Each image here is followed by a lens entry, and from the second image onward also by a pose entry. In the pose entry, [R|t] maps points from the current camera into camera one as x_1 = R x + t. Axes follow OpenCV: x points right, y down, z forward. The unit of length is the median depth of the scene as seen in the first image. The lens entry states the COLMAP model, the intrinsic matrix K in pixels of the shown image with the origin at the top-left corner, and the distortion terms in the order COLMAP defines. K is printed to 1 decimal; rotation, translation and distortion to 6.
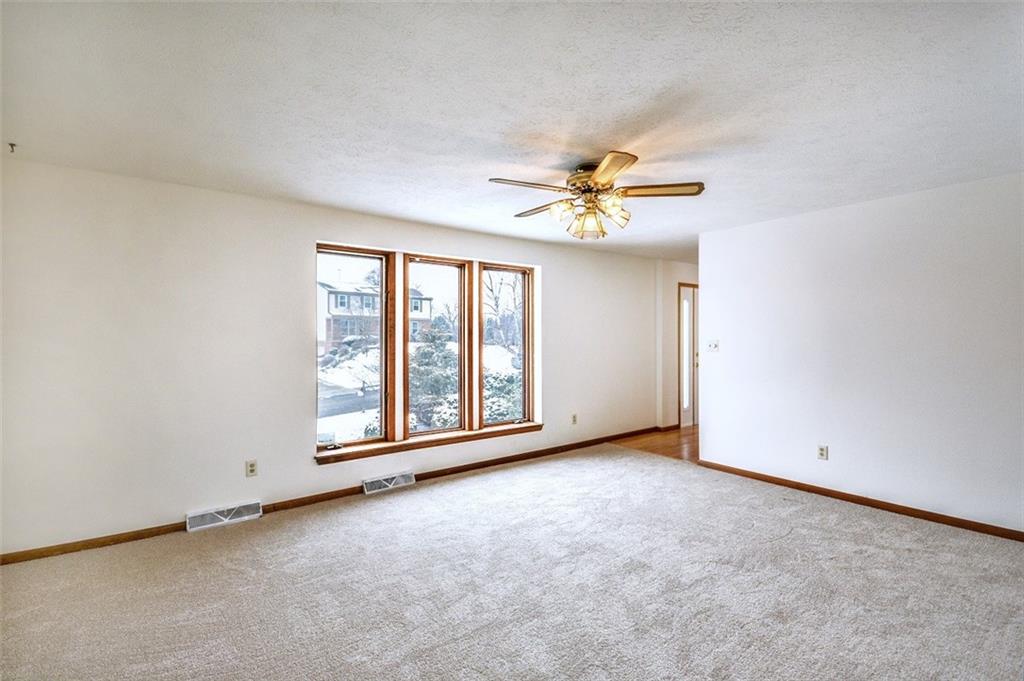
lens RADIAL K [[459.1, 0, 510.8], [0, 459.1, 336.9], [0, 0, 1]] dist [-0.003160, -0.000376]
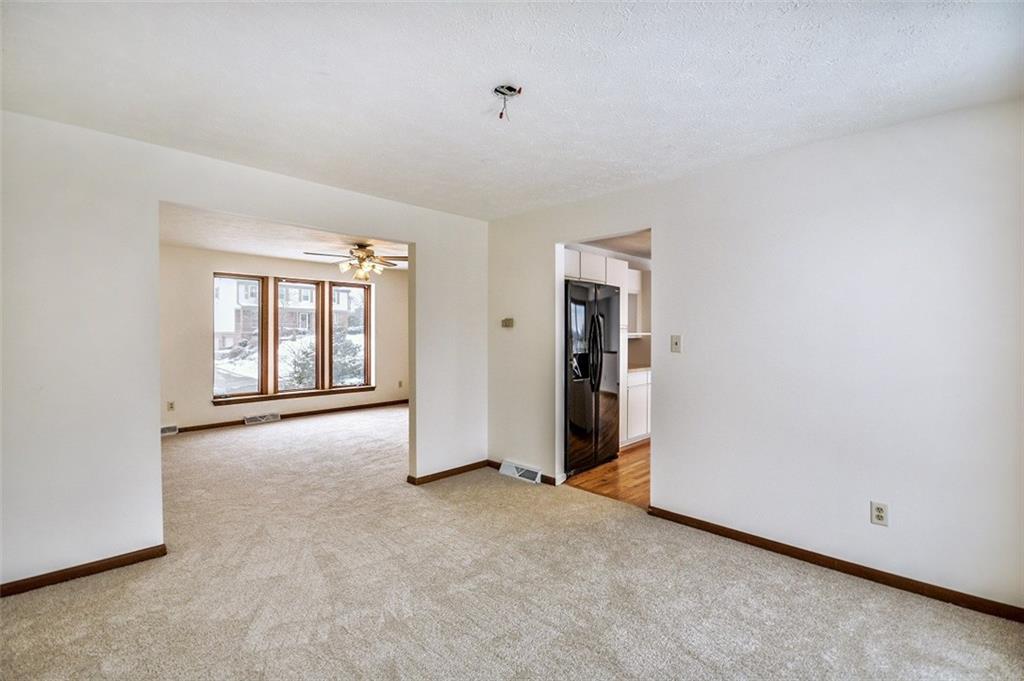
lens RADIAL K [[459.1, 0, 517.7], [0, 459.1, 334.2], [0, 0, 1]] dist [-0.003160, -0.000376]
pose [[0.986174, 0.003602, 0.165676, 0.308662], [-0.005339, 0.999935, 0.010042, -0.004021], [-0.165629, -0.010788, 0.986129, -0.650280]]
